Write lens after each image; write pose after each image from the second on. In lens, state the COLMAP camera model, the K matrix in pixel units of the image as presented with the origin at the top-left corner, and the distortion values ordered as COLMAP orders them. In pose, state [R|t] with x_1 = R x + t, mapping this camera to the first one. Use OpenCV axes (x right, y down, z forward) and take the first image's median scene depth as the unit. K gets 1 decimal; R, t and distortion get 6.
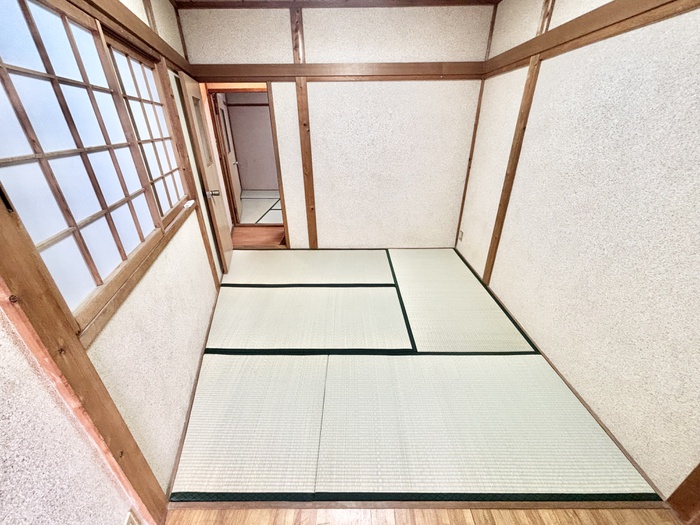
lens RADIAL K [[283.0, 0, 350.0], [0, 283.0, 262.5], [0, 0, 1]] dist [-0.022402, -0.000030]
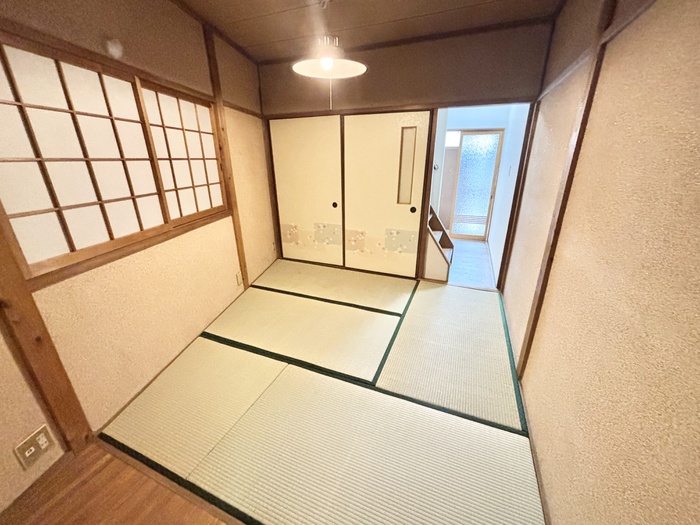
lens RADIAL K [[280.3, 0, 350.0], [0, 280.3, 262.5], [0, 0, 1]] dist [-0.003555, 0.000345]
pose [[0.924989, 0.131154, -0.356644, 0.449871], [-0.166898, 0.983398, -0.071225, 0.002322], [0.341381, 0.125406, 0.931522, 0.086276]]
